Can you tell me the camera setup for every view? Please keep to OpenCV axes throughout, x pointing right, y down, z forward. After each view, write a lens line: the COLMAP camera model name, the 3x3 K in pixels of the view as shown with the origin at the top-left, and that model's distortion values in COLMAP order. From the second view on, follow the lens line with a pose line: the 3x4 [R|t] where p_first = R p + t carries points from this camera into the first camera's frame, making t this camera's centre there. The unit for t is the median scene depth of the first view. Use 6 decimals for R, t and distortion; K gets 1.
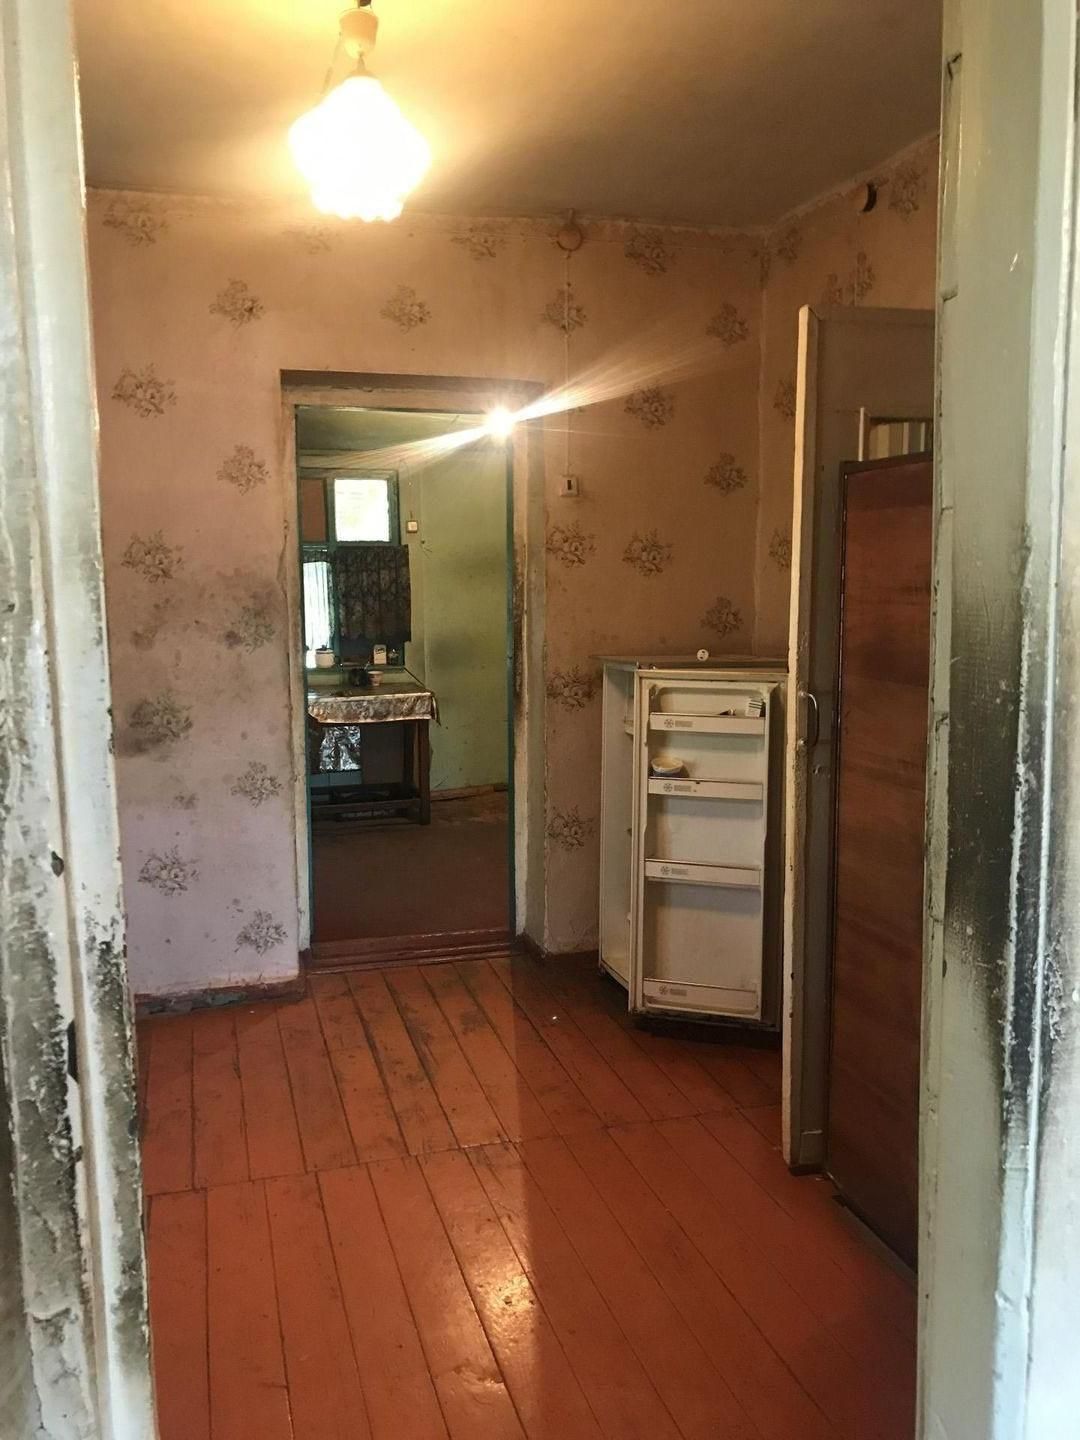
lens RADIAL K [[1183.9, 0, 540.0], [0, 1183.9, 720.0], [0, 0, 1]] dist [0.067602, -0.119617]
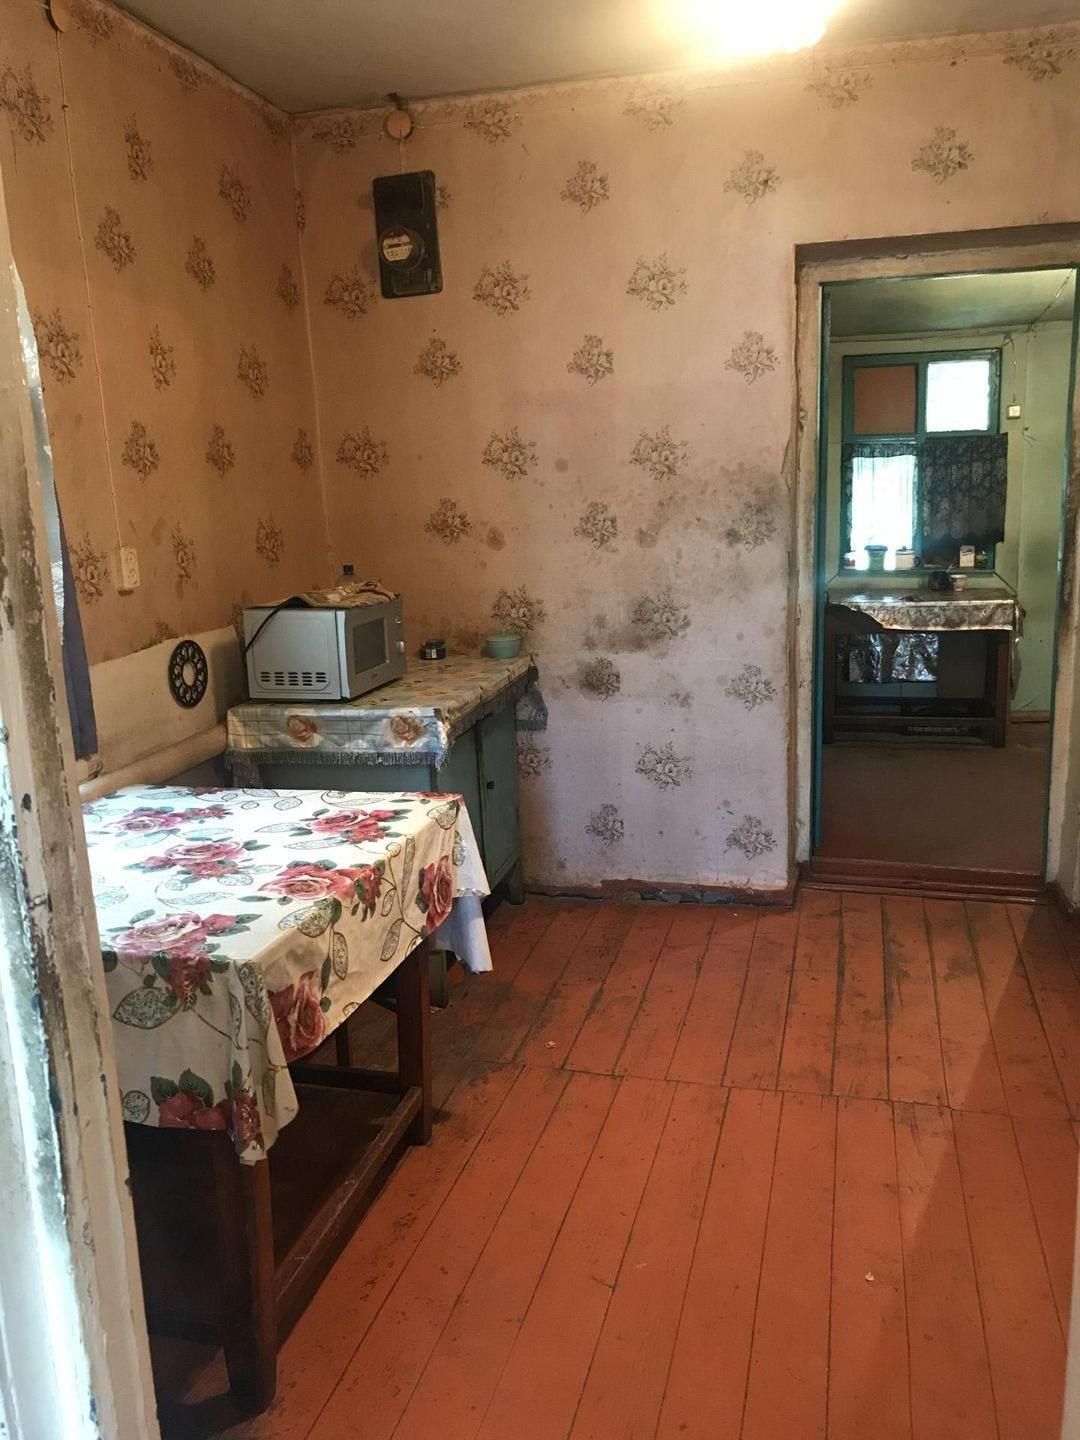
lens RADIAL K [[1183.9, 0, 540.0], [0, 1183.9, 720.0], [0, 0, 1]] dist [0.067602, -0.119617]
pose [[0.859366, 0.085405, -0.504178, 0.106713], [-0.044057, 0.994654, 0.093394, -0.002736], [0.509459, -0.058047, 0.858535, 0.073702]]
